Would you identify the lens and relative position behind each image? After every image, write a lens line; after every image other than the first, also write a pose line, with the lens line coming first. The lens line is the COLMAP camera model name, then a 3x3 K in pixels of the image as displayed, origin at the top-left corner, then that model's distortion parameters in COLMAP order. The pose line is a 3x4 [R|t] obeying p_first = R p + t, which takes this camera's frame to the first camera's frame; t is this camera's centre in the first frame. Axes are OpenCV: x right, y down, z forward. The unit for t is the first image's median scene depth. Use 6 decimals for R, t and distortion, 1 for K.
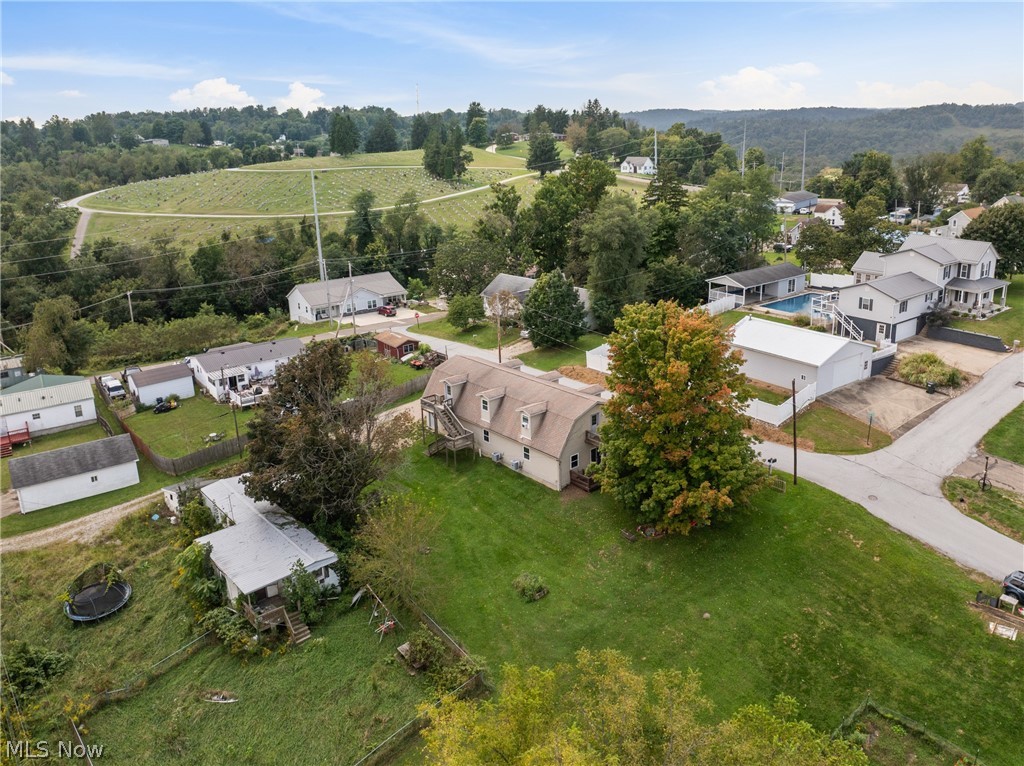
lens RADIAL K [[716.2, 0, 517.9], [0, 716.2, 381.5], [0, 0, 1]] dist [-0.009649, 0.002526]
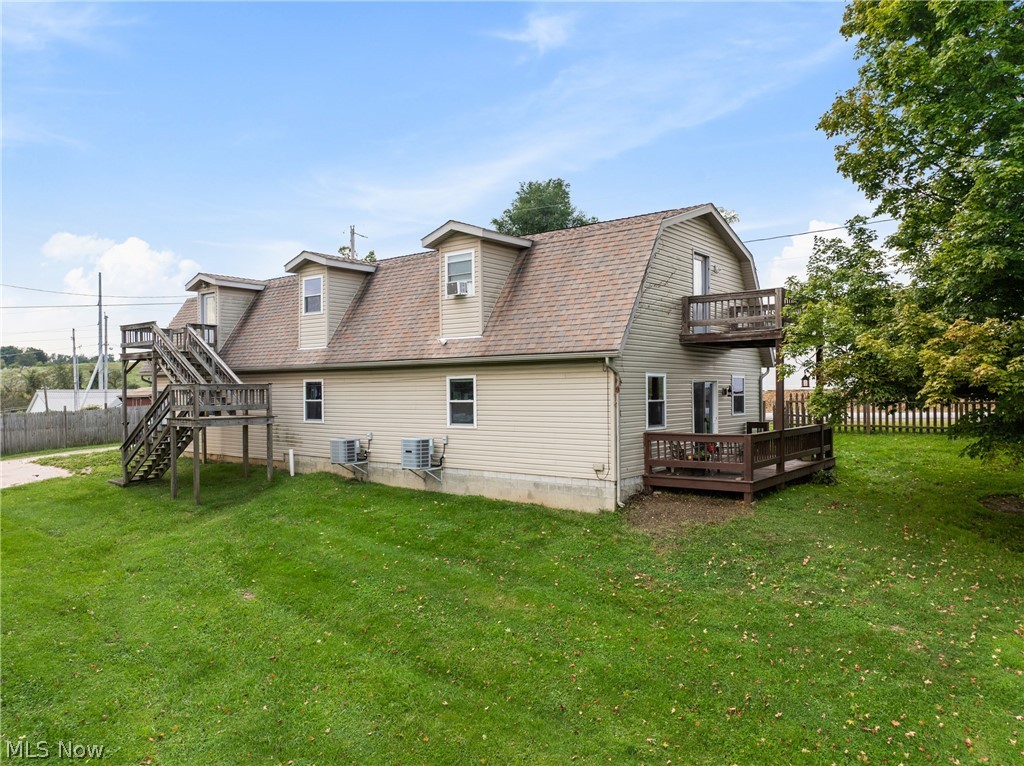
lens RADIAL K [[716.2, 0, 501.4], [0, 716.2, 389.2], [0, 0, 1]] dist [-0.009649, 0.002526]
pose [[0.981198, 0.024706, 0.191417, -0.025958], [0.037059, 0.949203, -0.312474, 0.184699], [-0.189413, 0.313692, 0.930441, 0.752043]]
